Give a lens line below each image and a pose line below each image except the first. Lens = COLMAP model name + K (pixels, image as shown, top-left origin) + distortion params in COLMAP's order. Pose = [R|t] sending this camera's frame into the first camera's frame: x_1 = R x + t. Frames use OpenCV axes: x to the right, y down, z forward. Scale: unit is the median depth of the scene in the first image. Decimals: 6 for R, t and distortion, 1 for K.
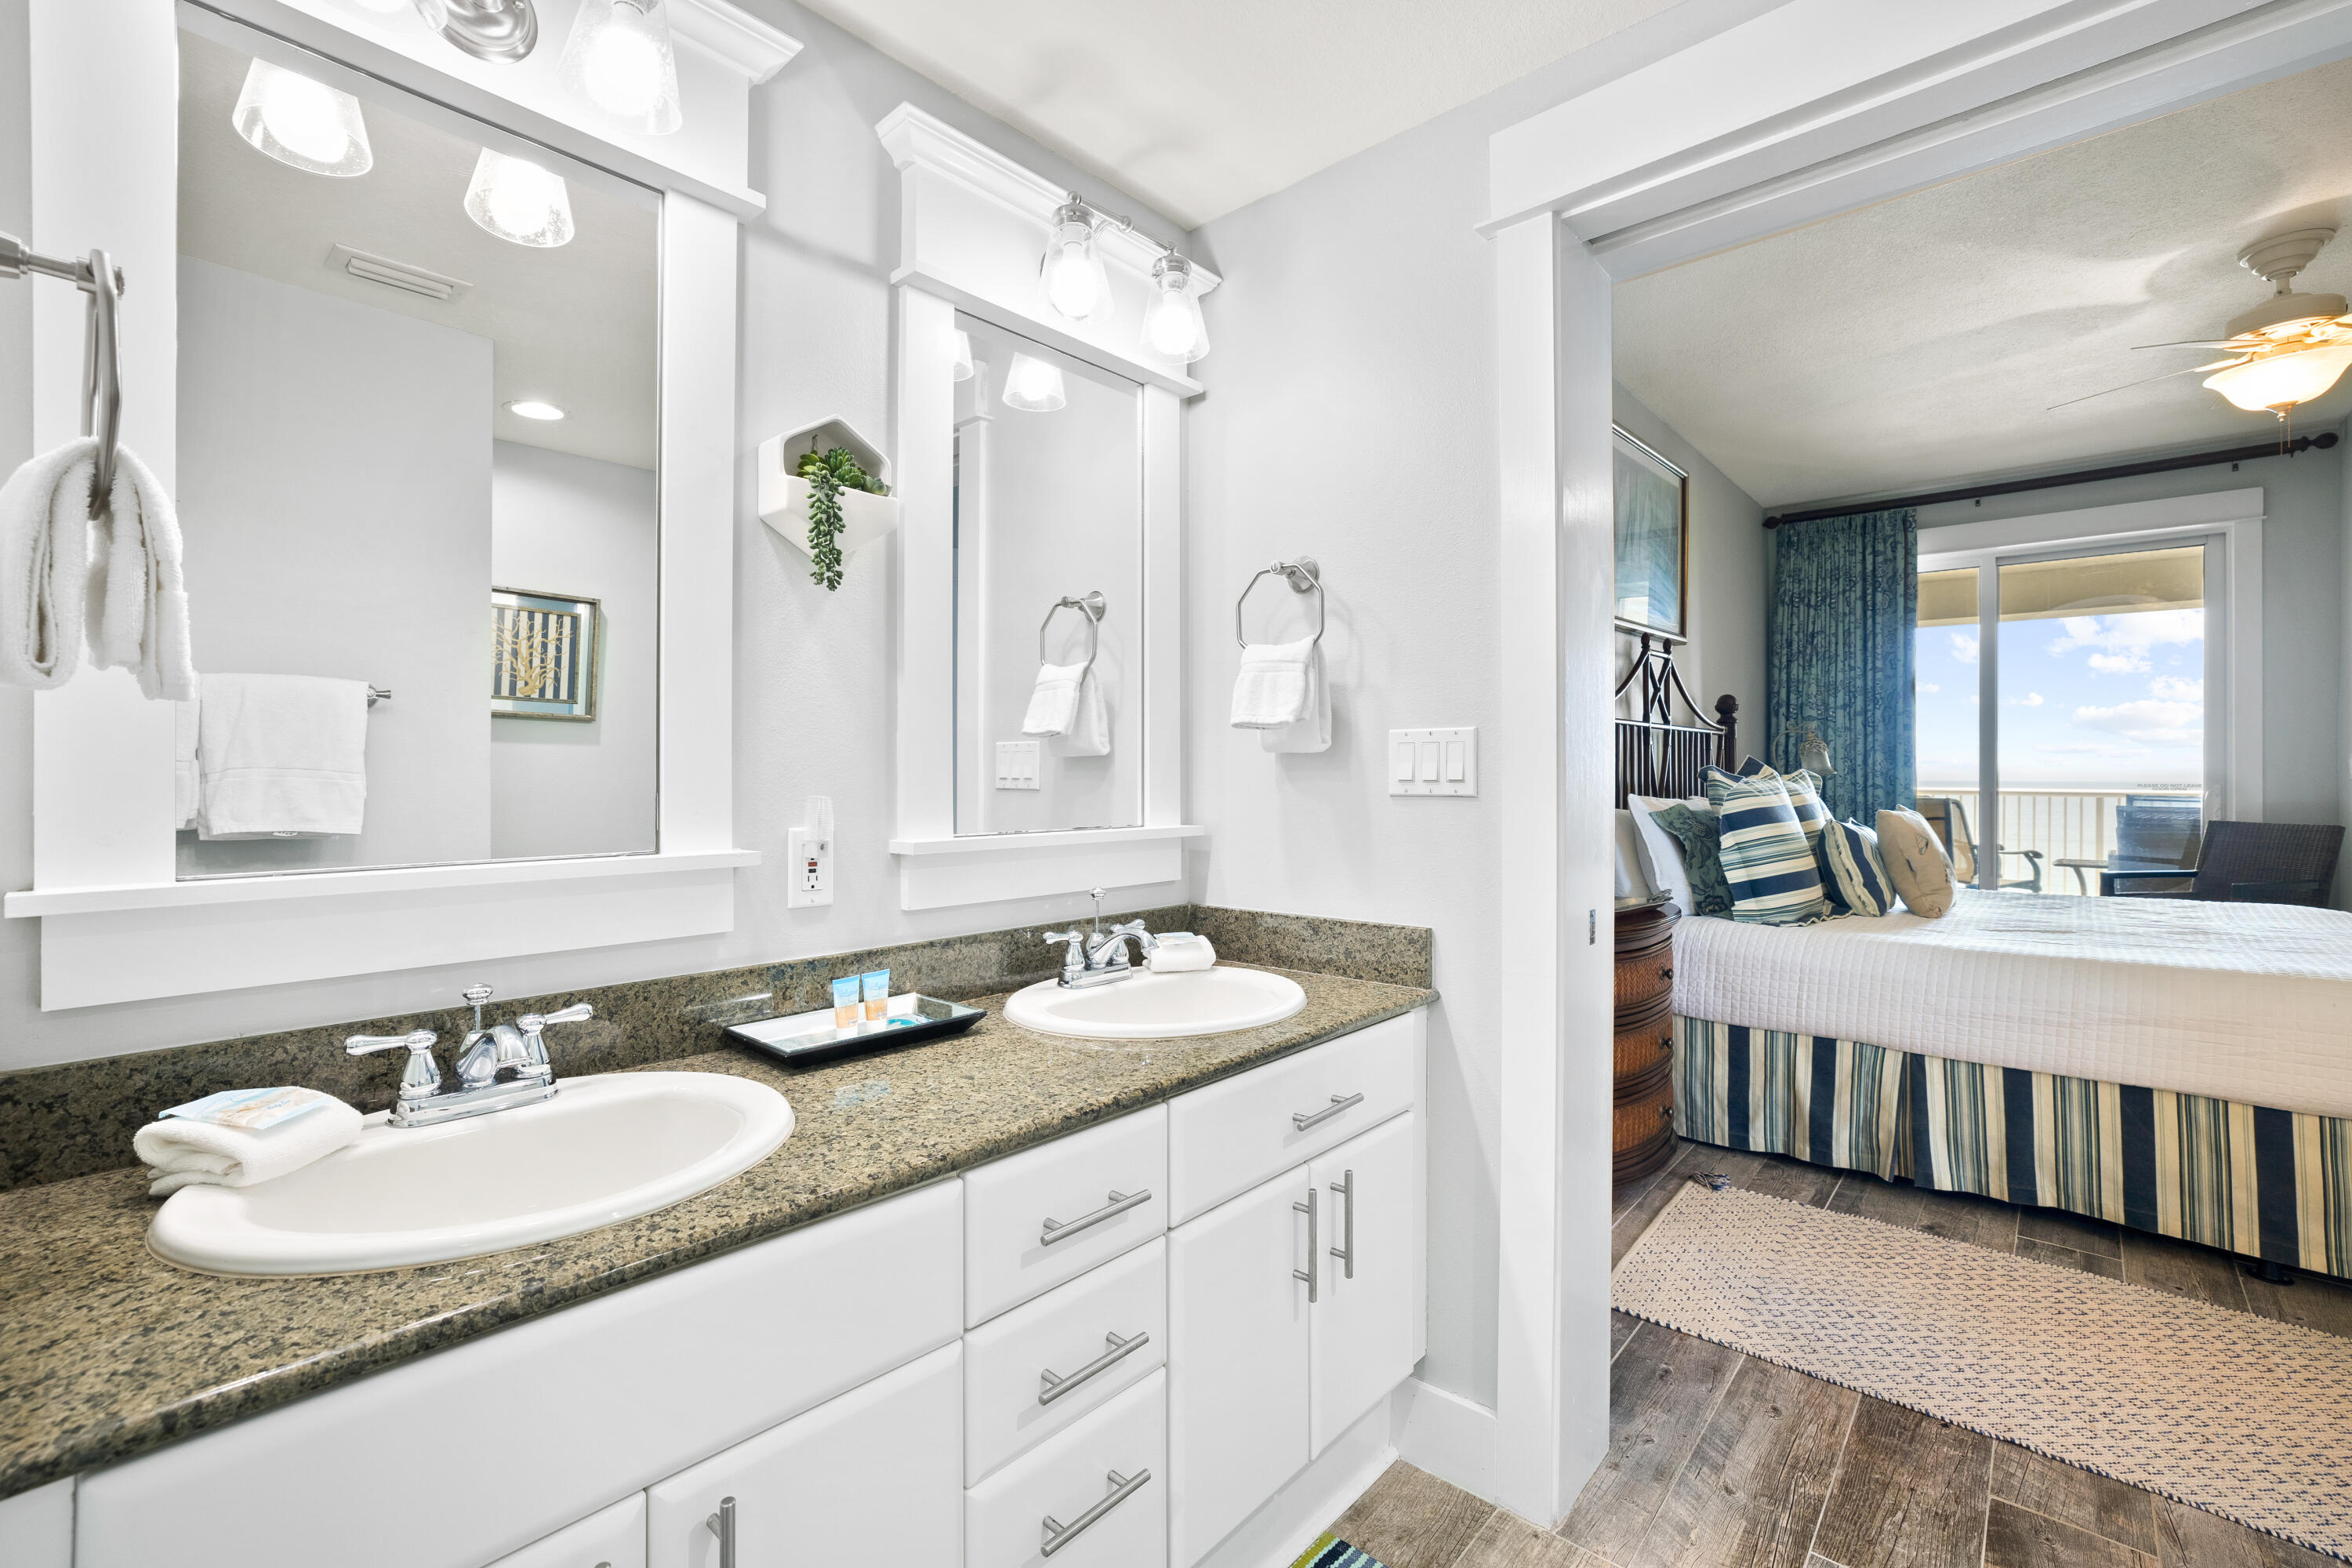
lens RADIAL K [[1027.9, 0, 1171.7], [0, 1027.9, 778.2], [0, 0, 1]] dist [-0.038125, 0.018532]
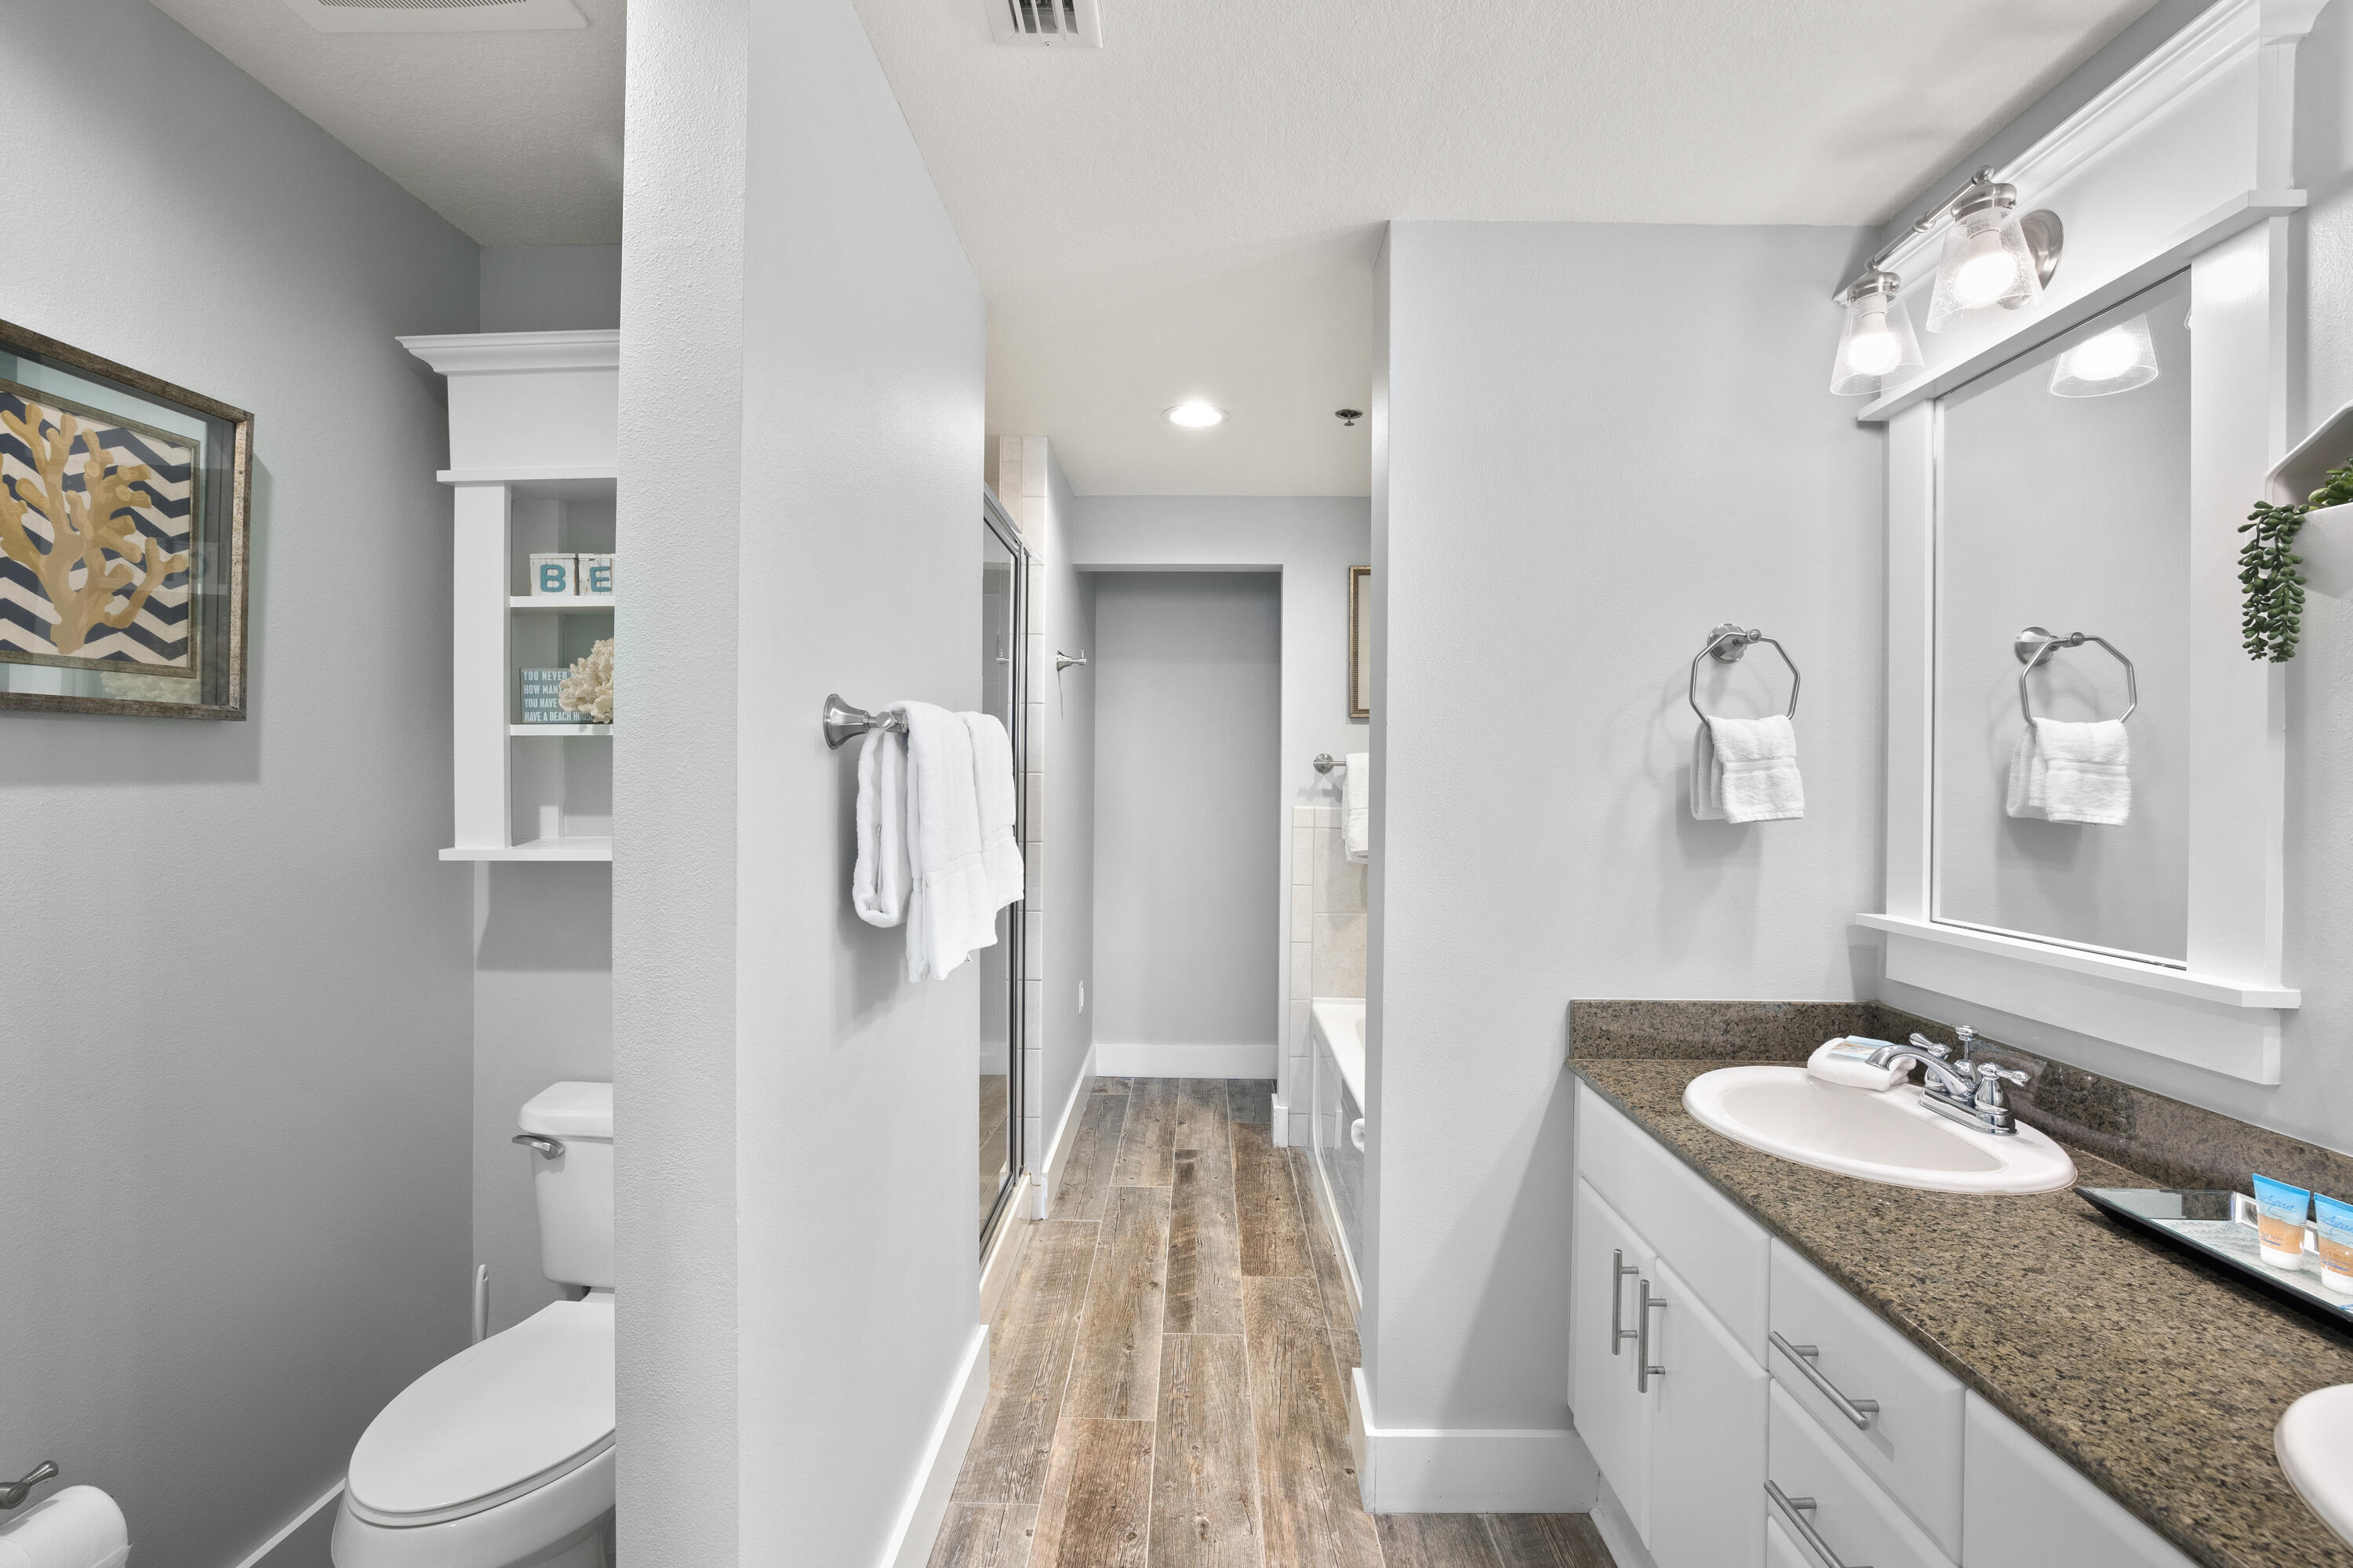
lens RADIAL K [[1028.4, 0, 1172.2], [0, 1028.4, 778.2], [0, 0, 1]] dist [-0.038125, 0.018532]
pose [[-0.766052, -0.008162, -0.642727, 0.318975], [-0.010702, 0.999943, 0.000058, -0.036790], [0.642690, 0.006923, -0.766095, 0.432604]]
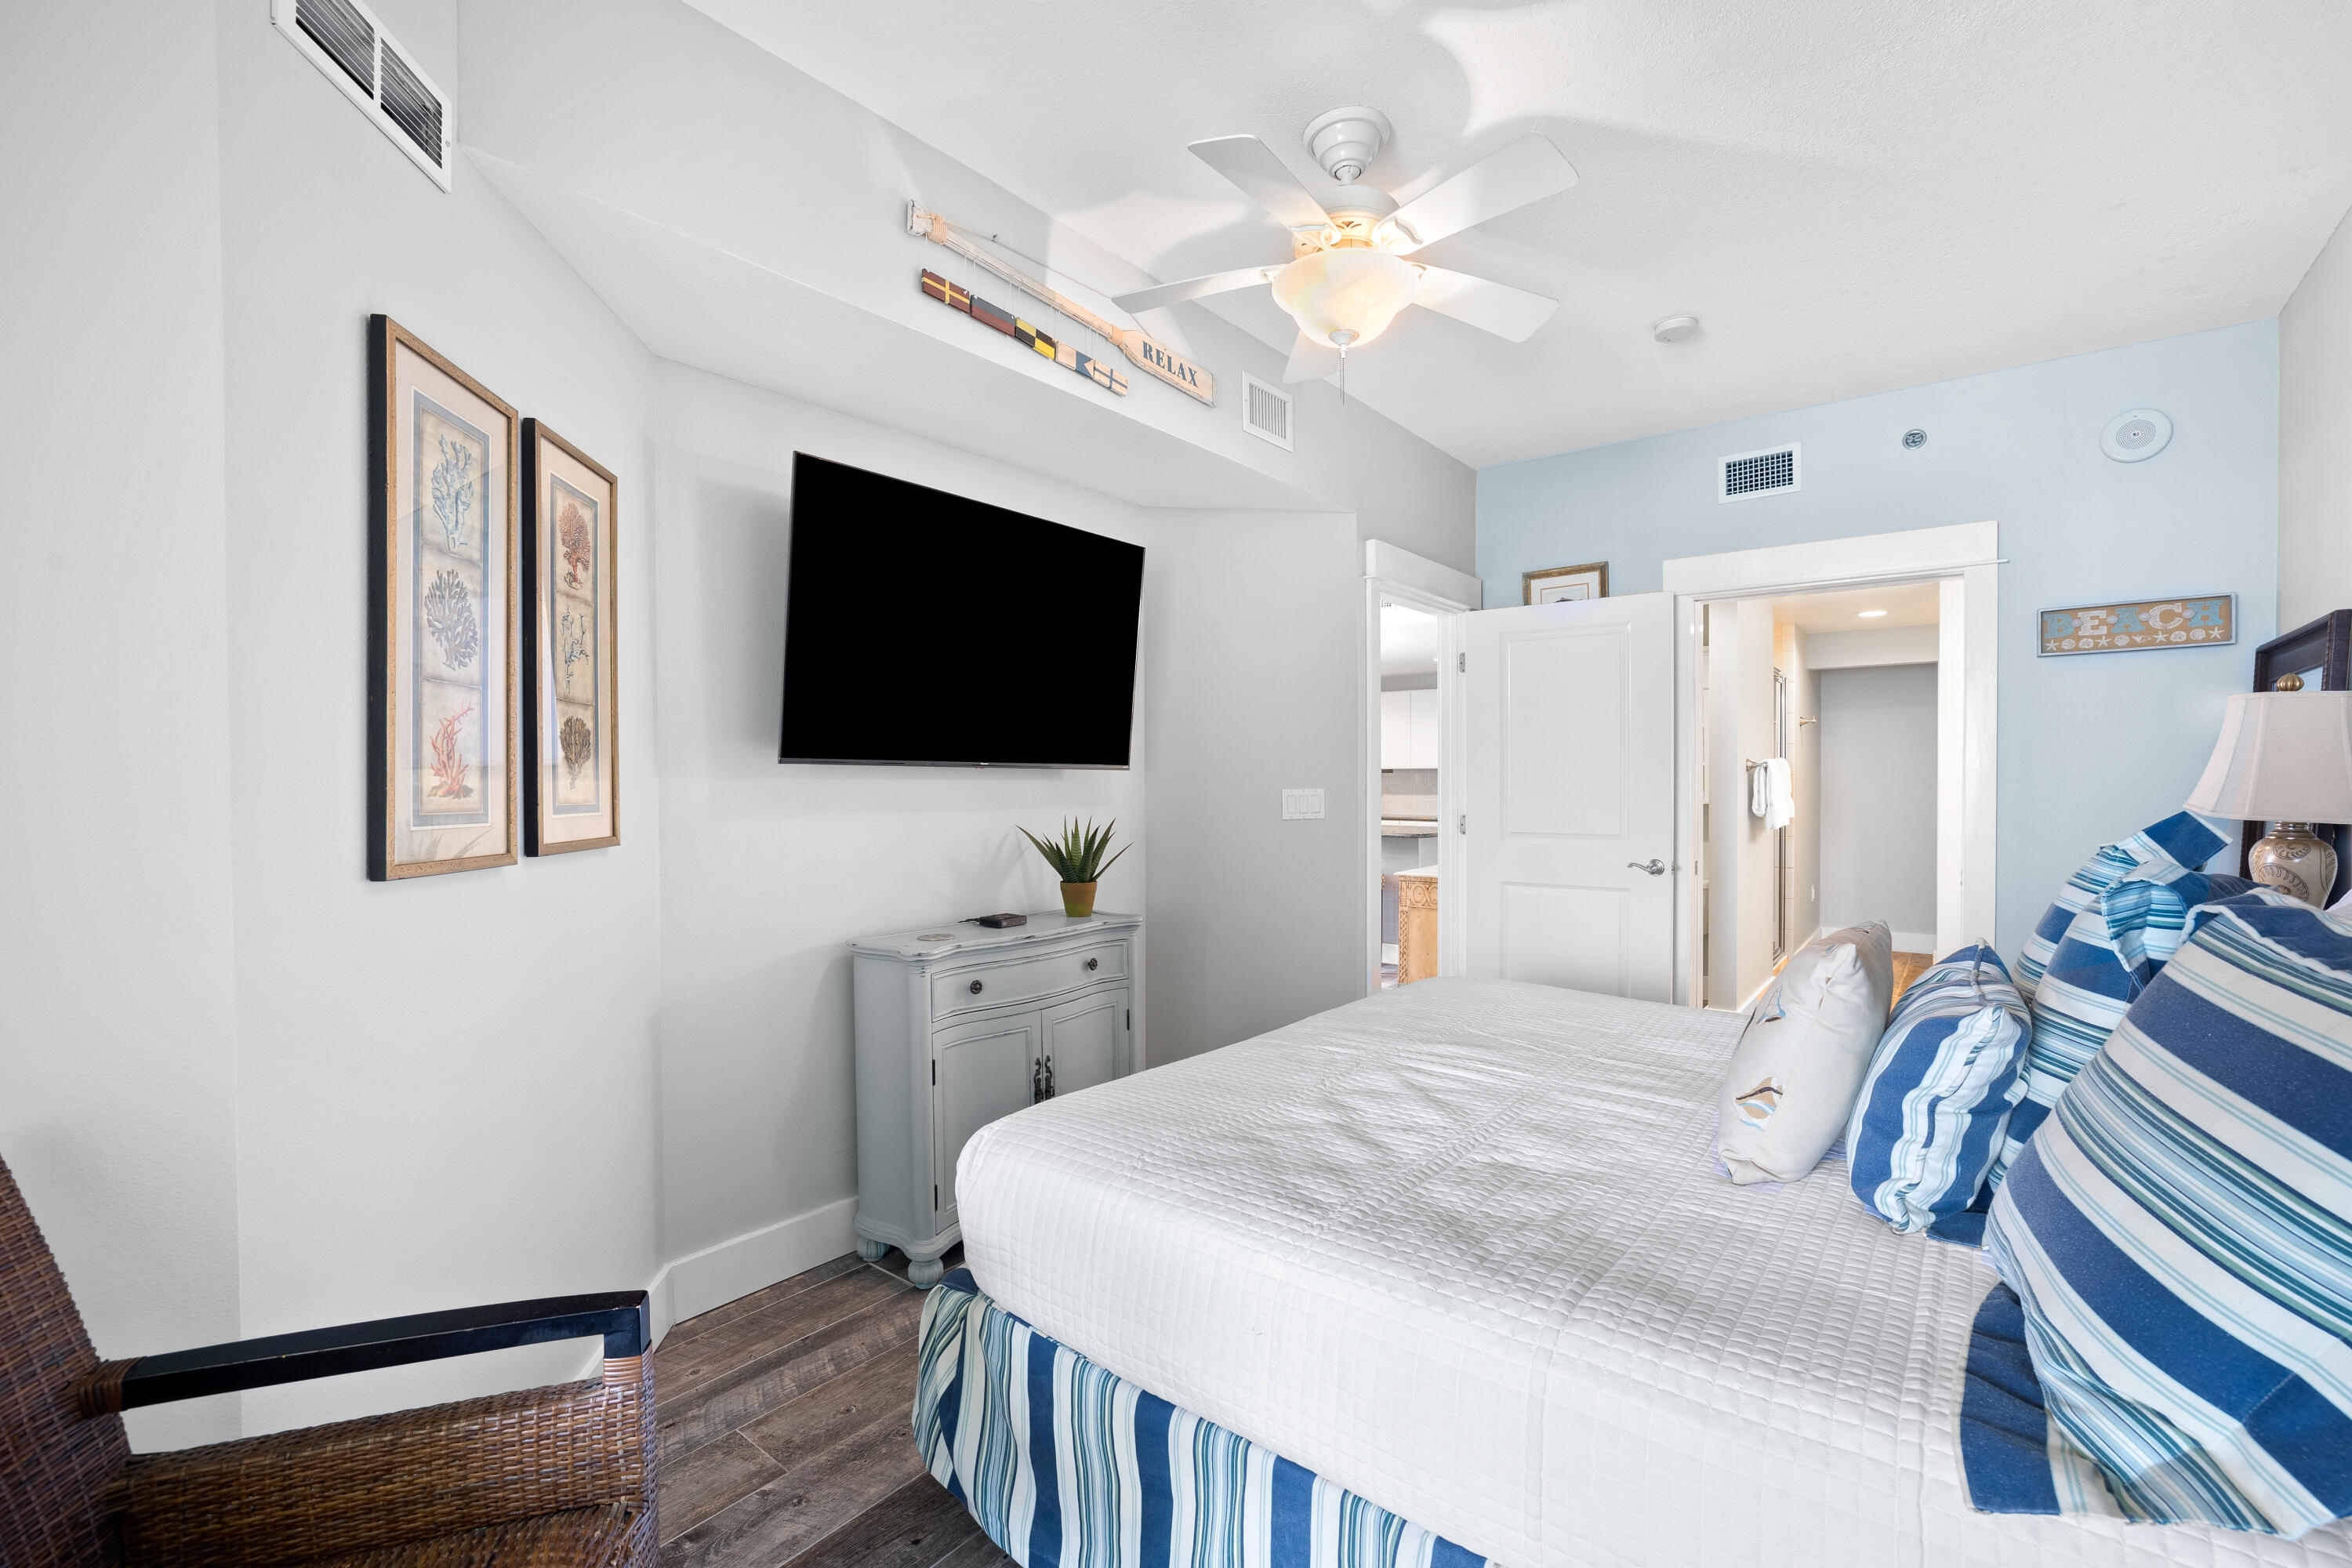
lens RADIAL K [[951.3, 0, 1204.6], [0, 951.3, 785.3], [0, 0, 1]] dist [0.000322, 0.000420]
pose [[-0.998858, 0.006946, -0.047272, 1.257941], [0.006507, 0.999934, 0.009443, -0.045903], [0.047335, 0.009125, -0.998837, 1.742169]]
